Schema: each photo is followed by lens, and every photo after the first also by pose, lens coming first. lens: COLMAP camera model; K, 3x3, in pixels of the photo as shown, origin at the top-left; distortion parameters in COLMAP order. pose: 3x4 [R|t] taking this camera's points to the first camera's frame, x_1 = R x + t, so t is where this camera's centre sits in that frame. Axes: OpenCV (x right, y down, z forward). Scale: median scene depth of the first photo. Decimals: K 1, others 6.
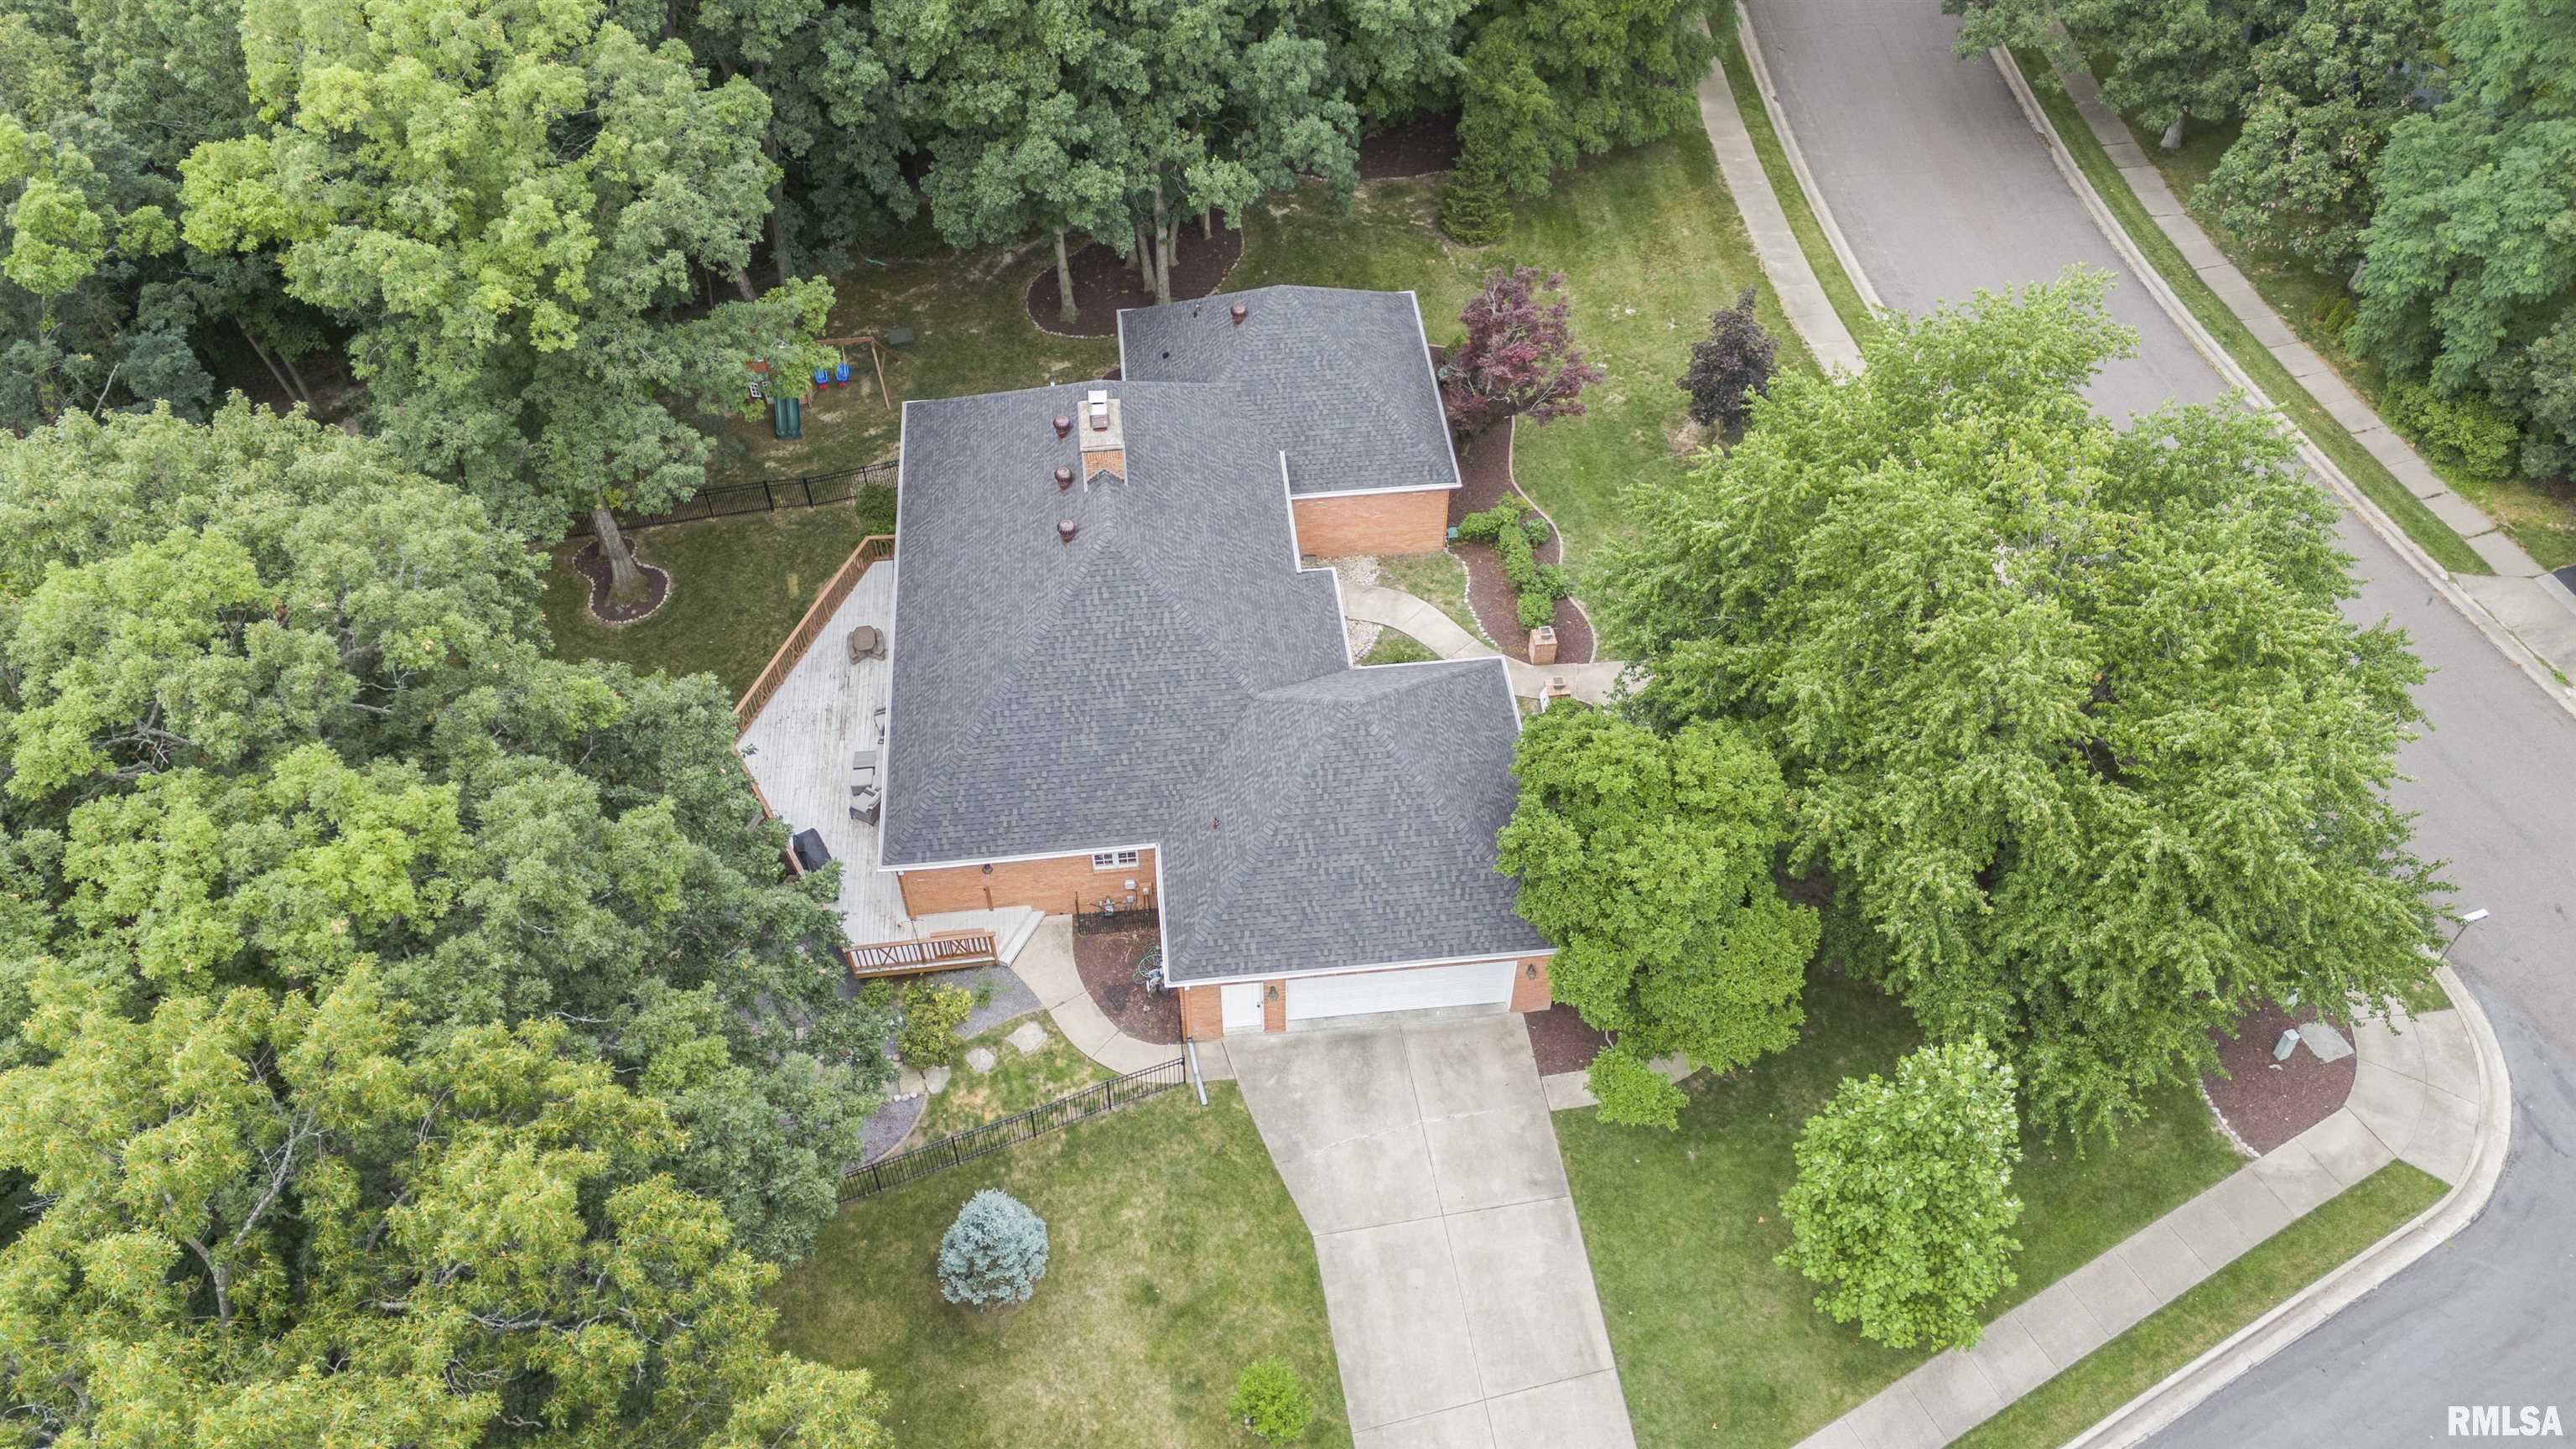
lens RADIAL K [[1847.6, 0, 1288.0], [0, 1847.6, 724.5], [0, 0, 1]] dist [0.001501, 0.000210]
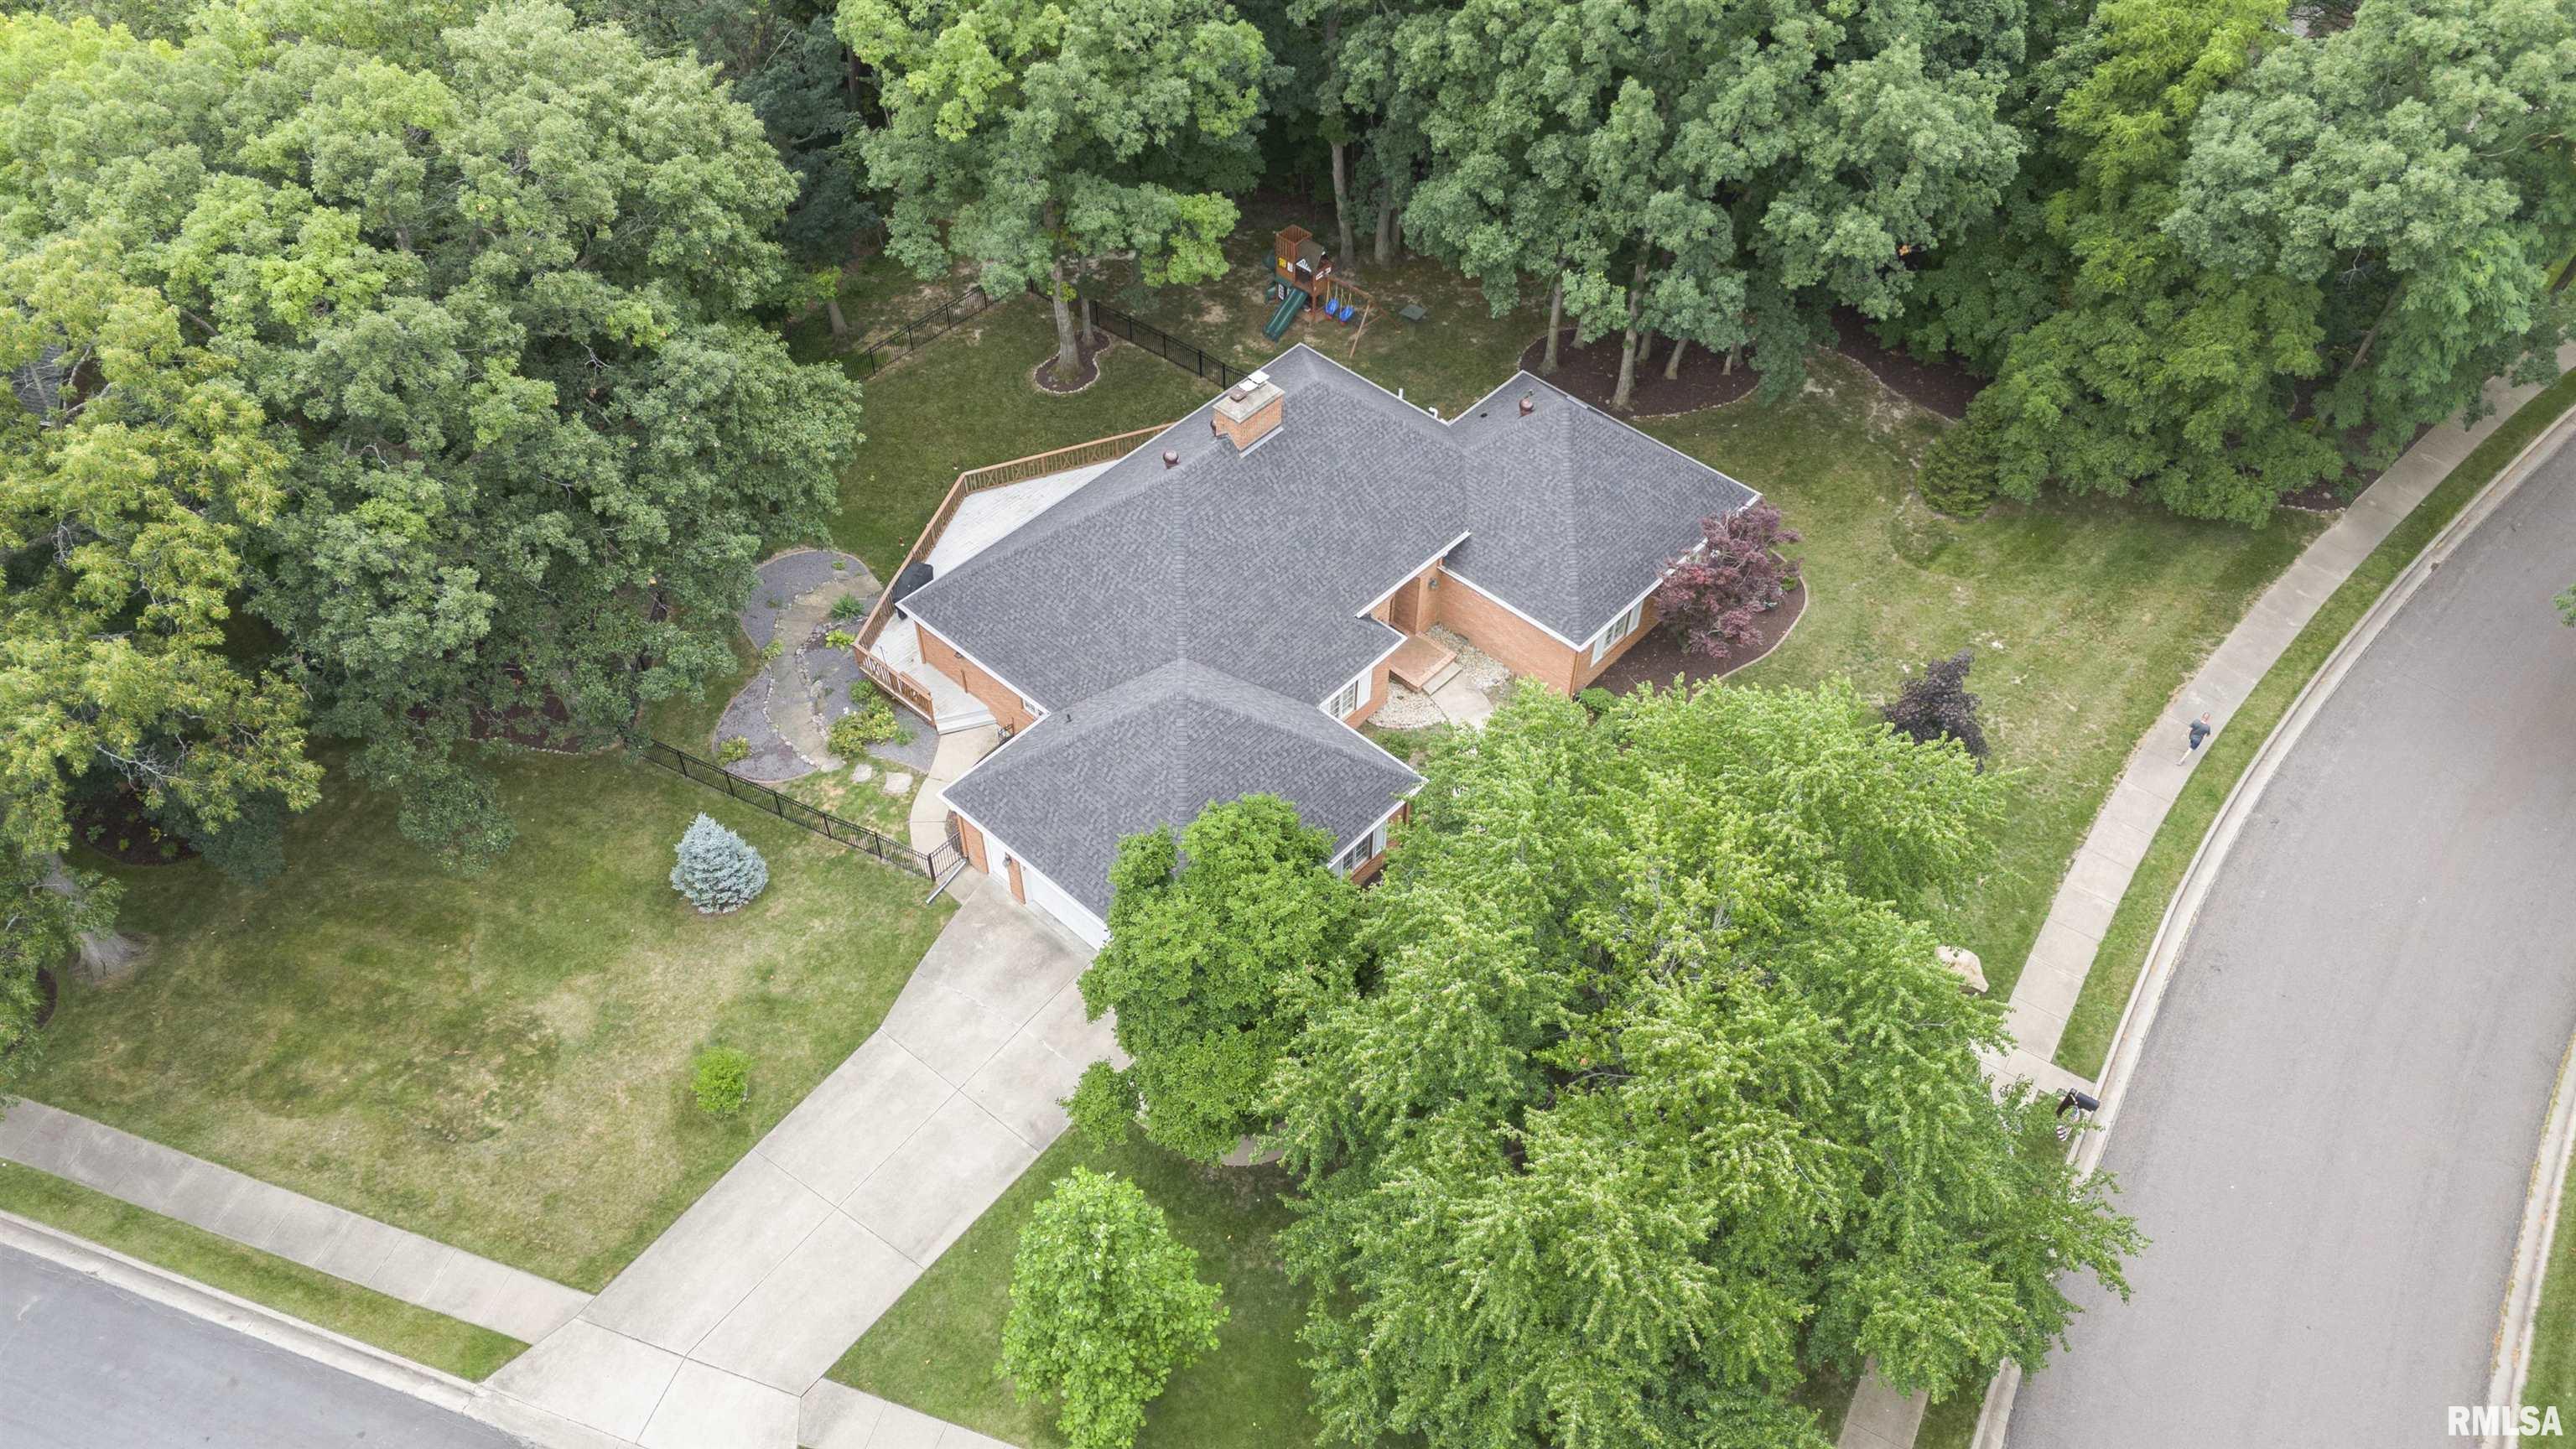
lens RADIAL K [[1847.6, 0, 1288.0], [0, 1847.6, 724.5], [0, 0, 1]] dist [0.001501, 0.000210]
pose [[0.666612, 0.554340, -0.498332, 0.621942], [-0.562972, 0.812594, 0.150842, -0.191669], [0.488560, 0.179994, 0.853763, 0.078333]]
